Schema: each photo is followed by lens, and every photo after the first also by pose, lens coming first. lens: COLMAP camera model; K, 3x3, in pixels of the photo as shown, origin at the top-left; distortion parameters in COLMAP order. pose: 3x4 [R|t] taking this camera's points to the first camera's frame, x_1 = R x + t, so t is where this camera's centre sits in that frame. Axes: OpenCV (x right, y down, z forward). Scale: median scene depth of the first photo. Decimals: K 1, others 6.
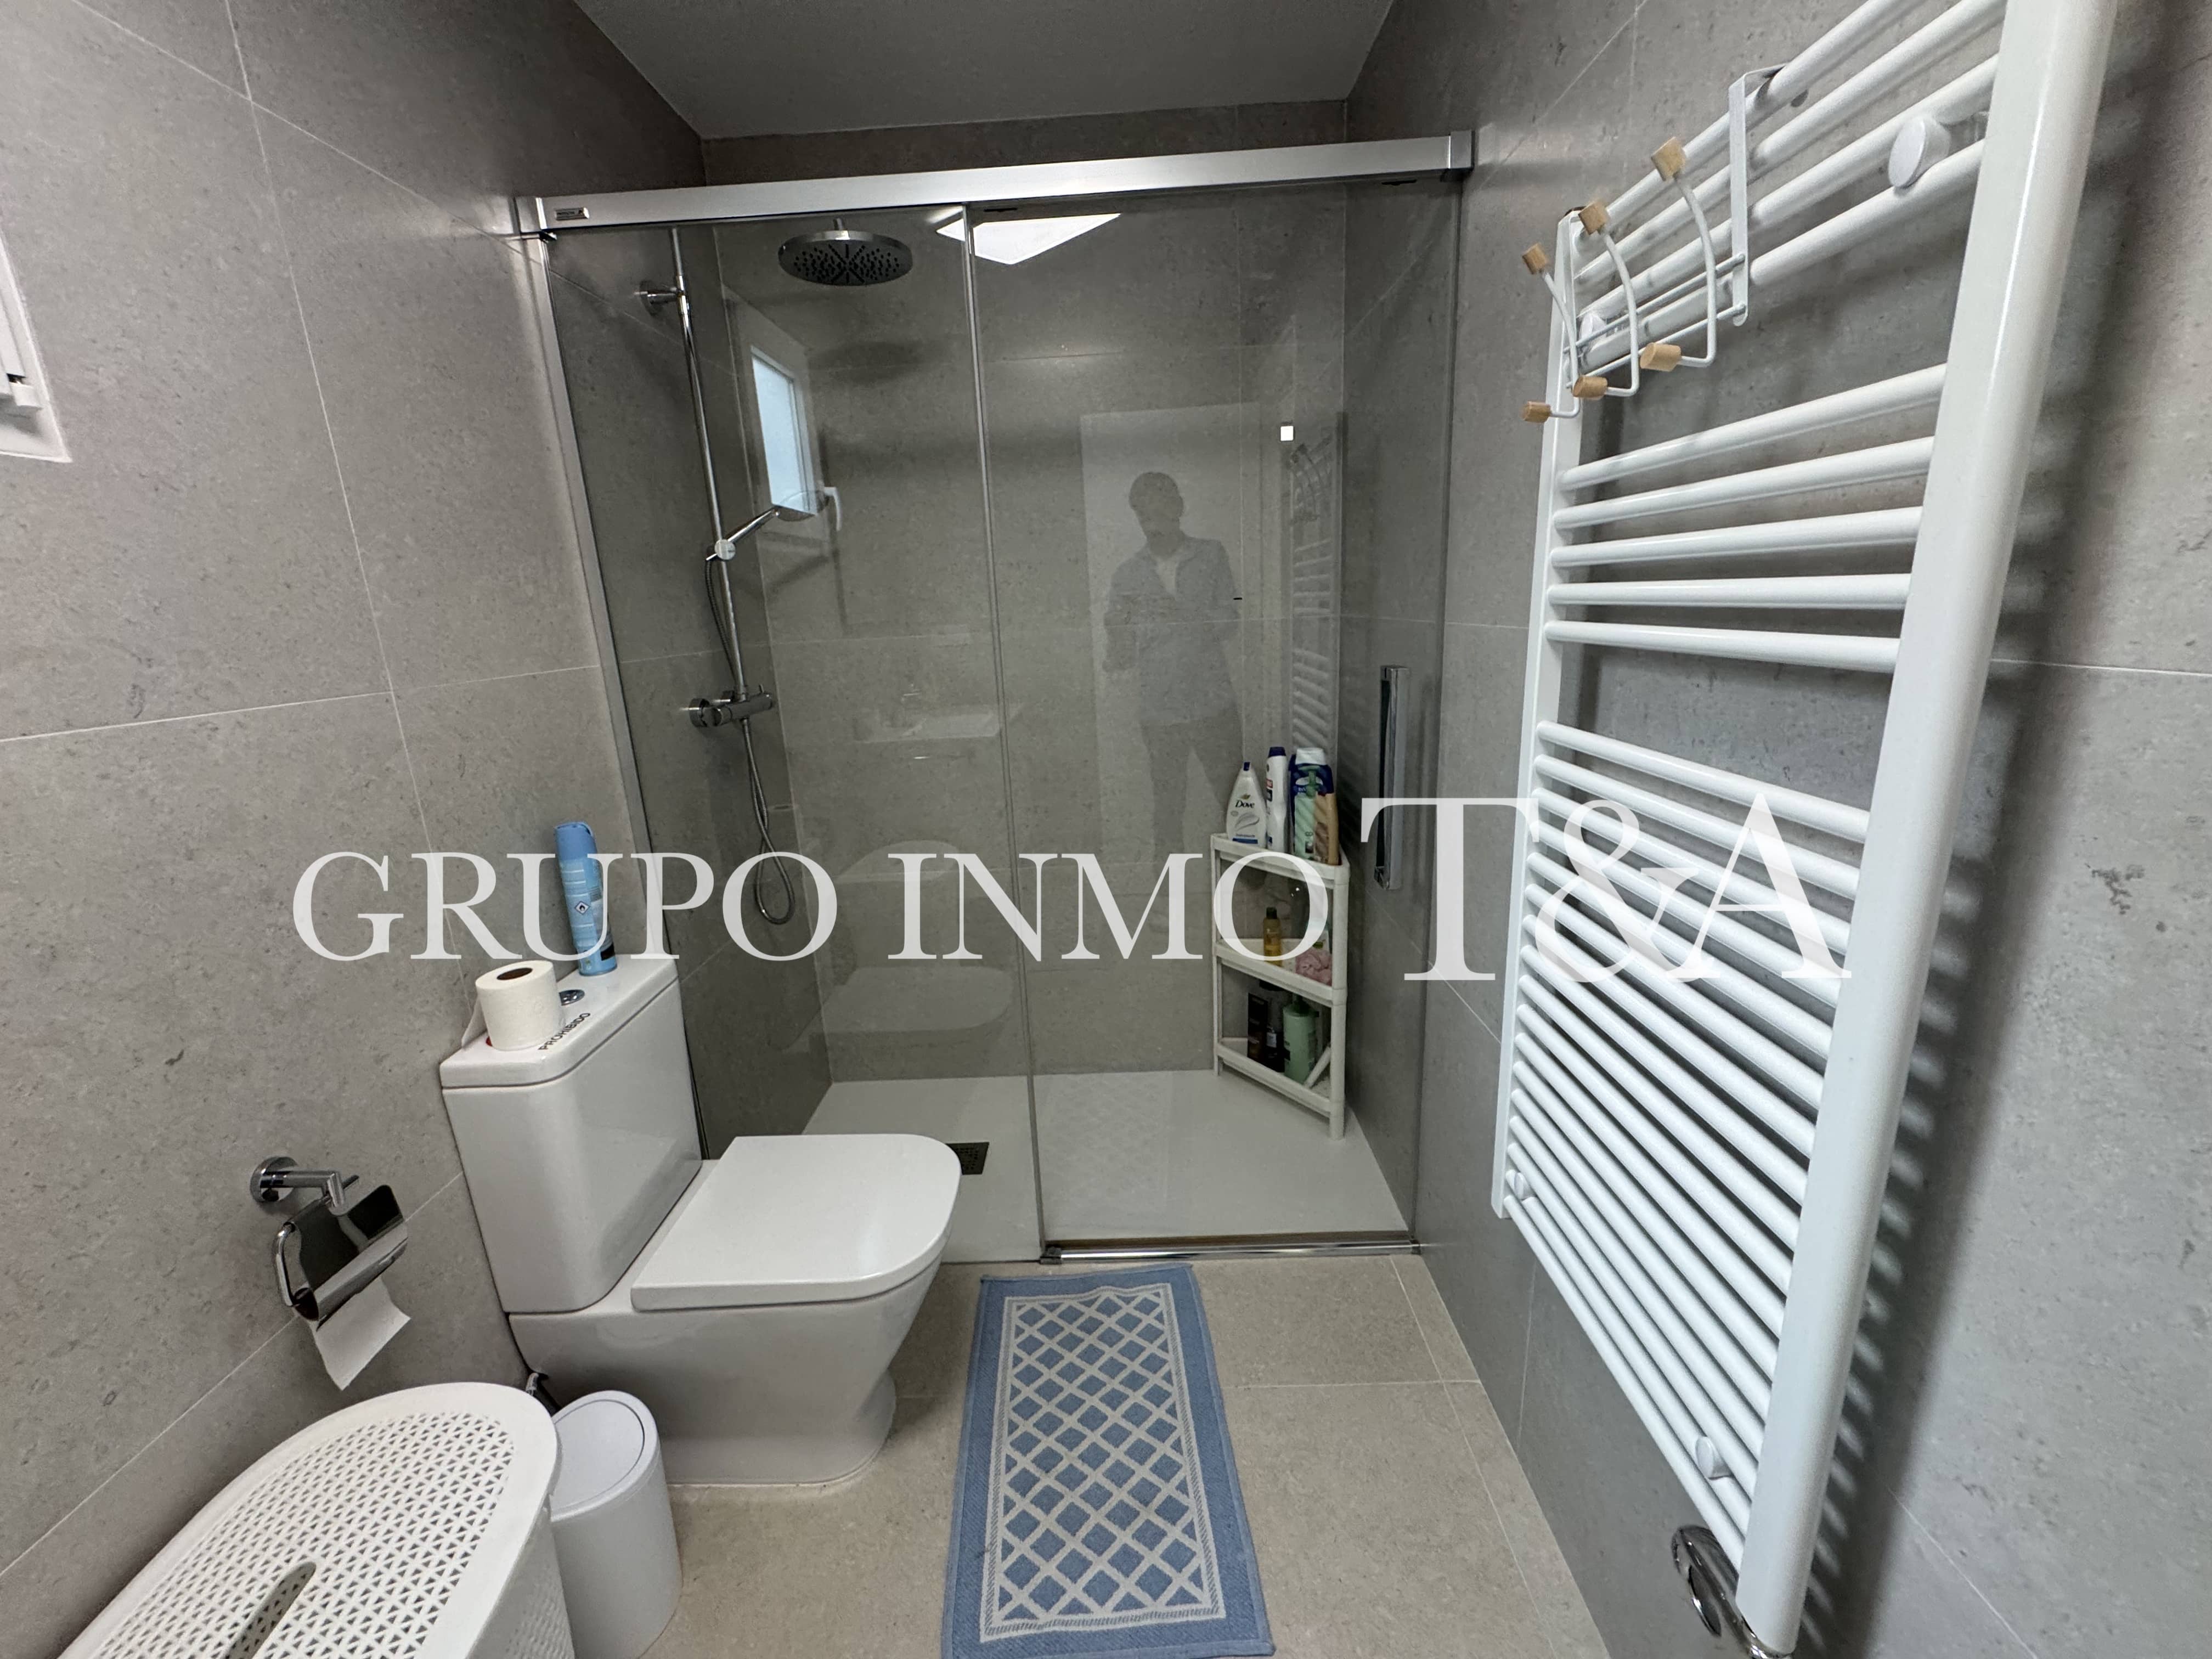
lens RADIAL K [[889.6, 0, 1109.3], [0, 889.6, 822.9], [0, 0, 1]] dist [-0.003053, -0.000121]
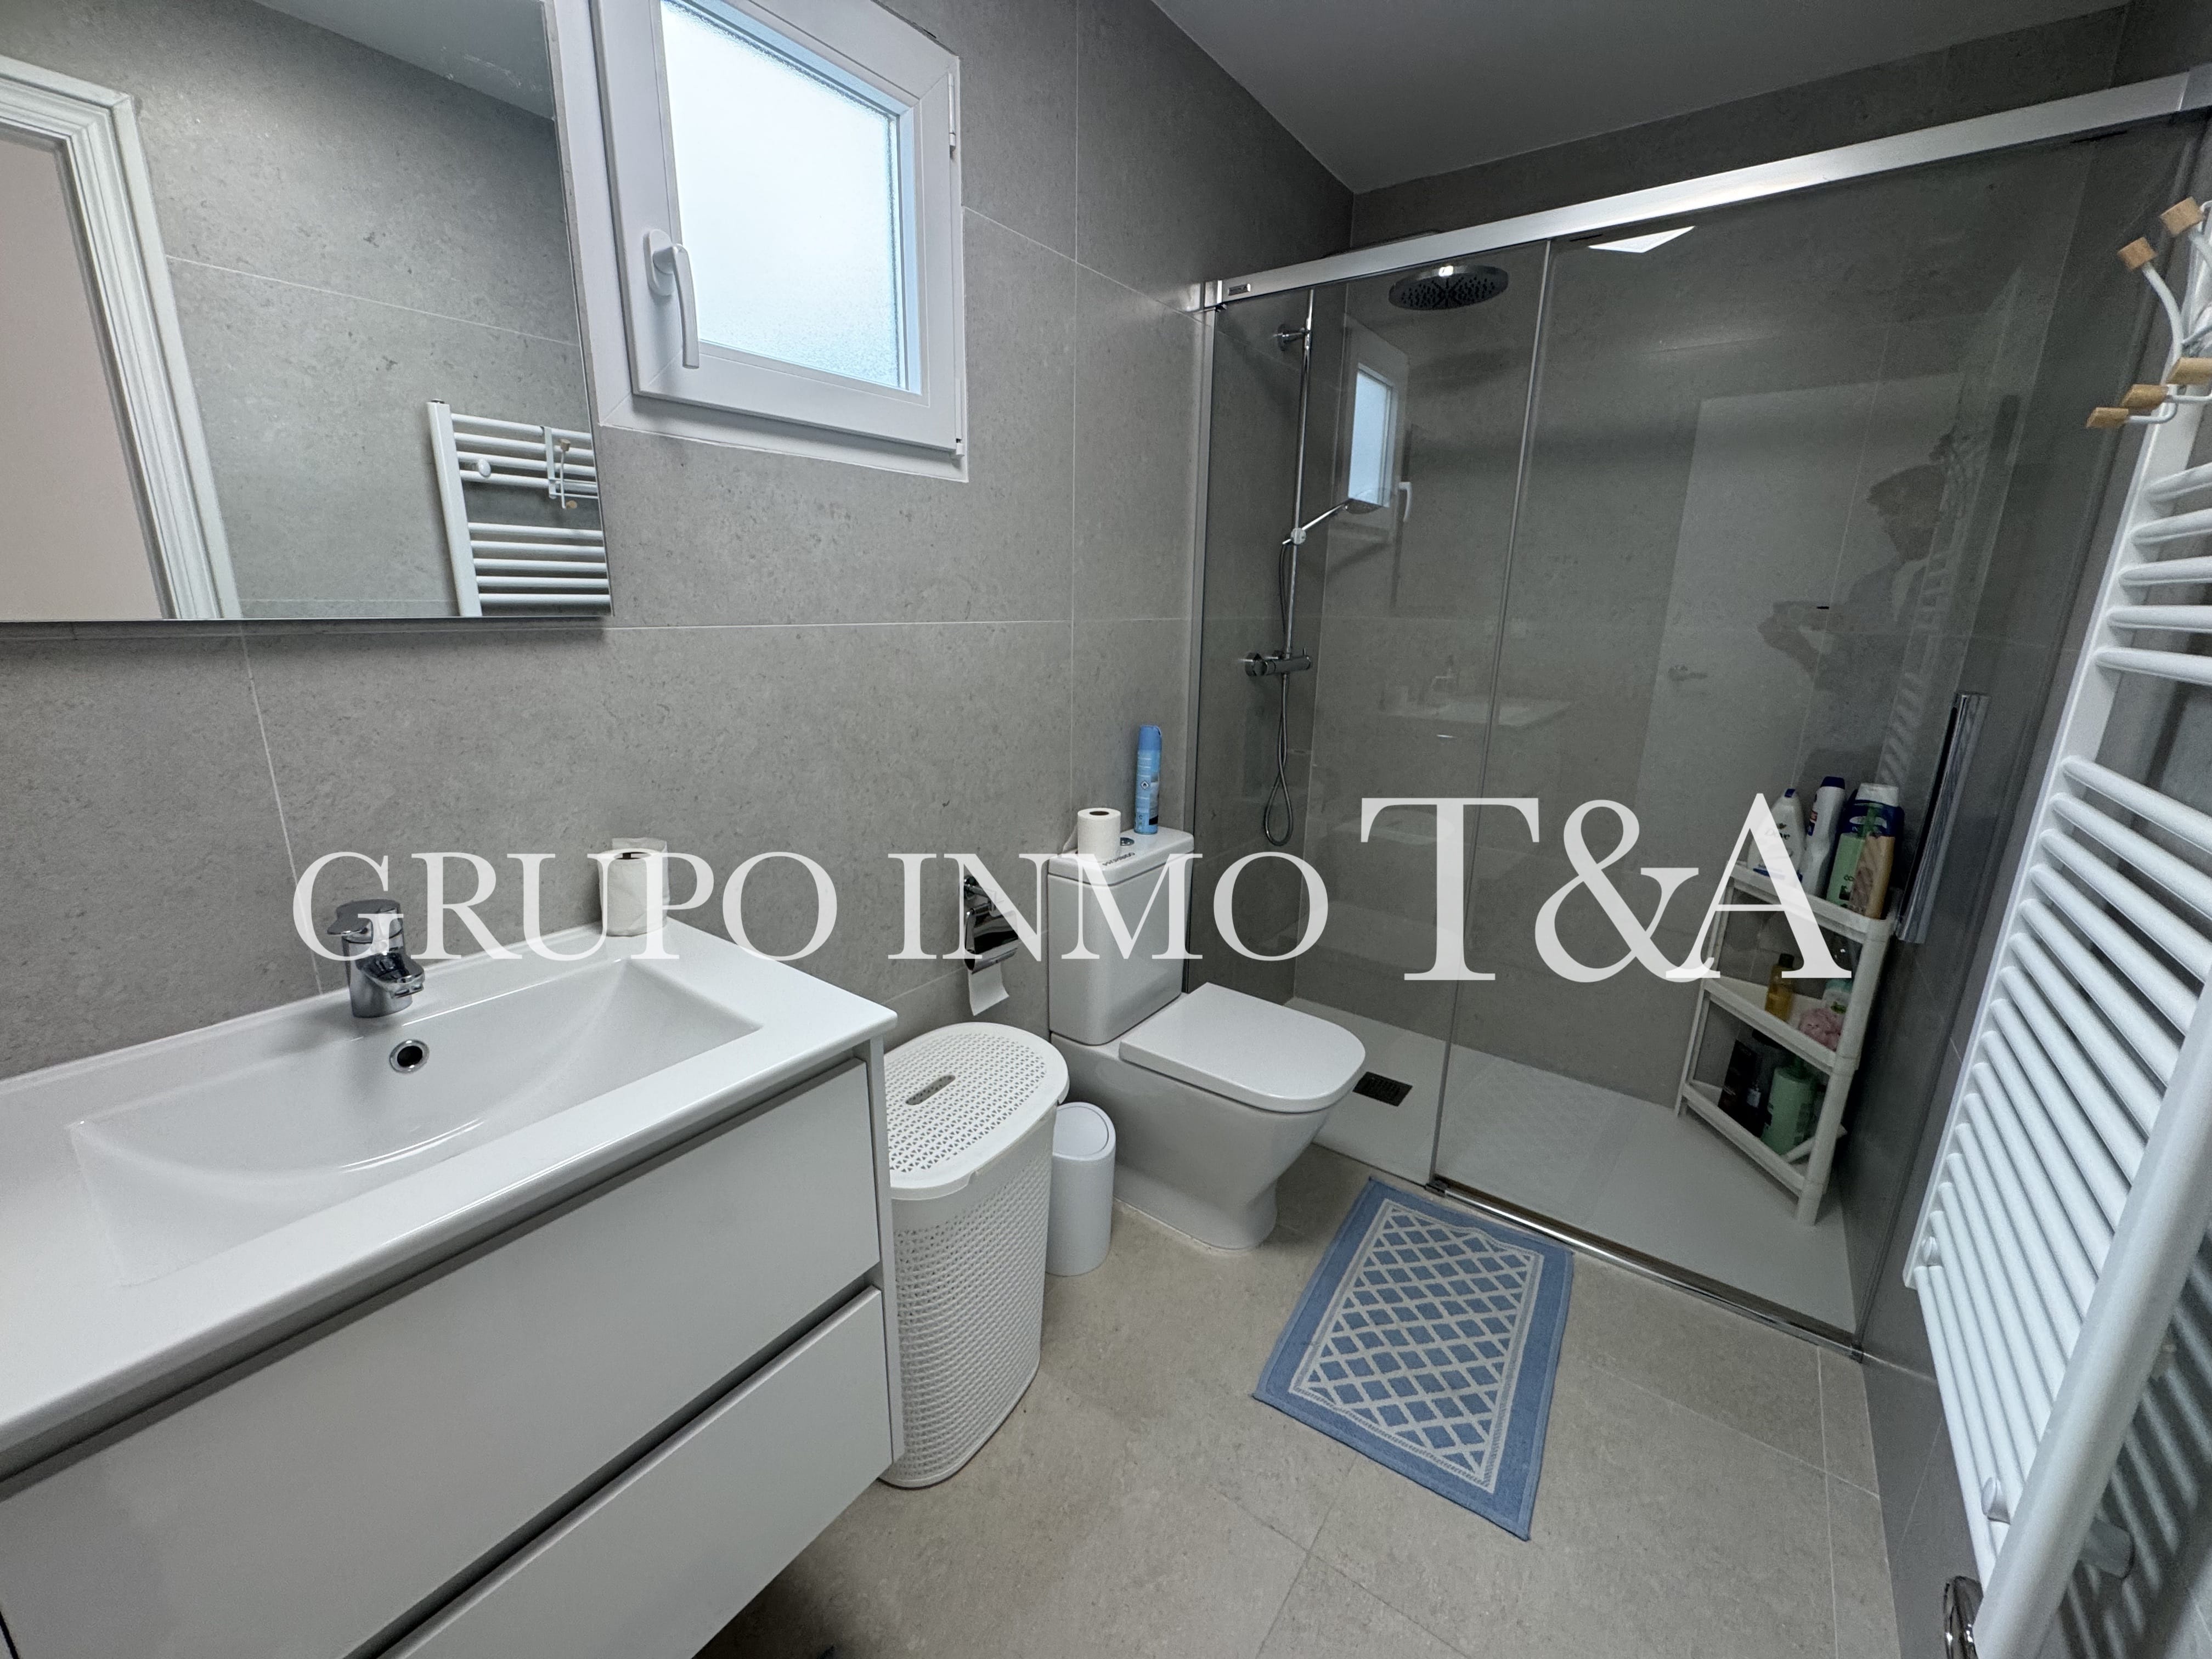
lens RADIAL K [[889.6, 0, 1106.0], [0, 889.6, 828.1], [0, 0, 1]] dist [-0.003053, -0.000121]
pose [[0.812093, 0.207795, -0.545276, 0.131377], [-0.197029, 0.977213, 0.078960, 0.054377], [0.549258, 0.043312, 0.834530, -0.196996]]
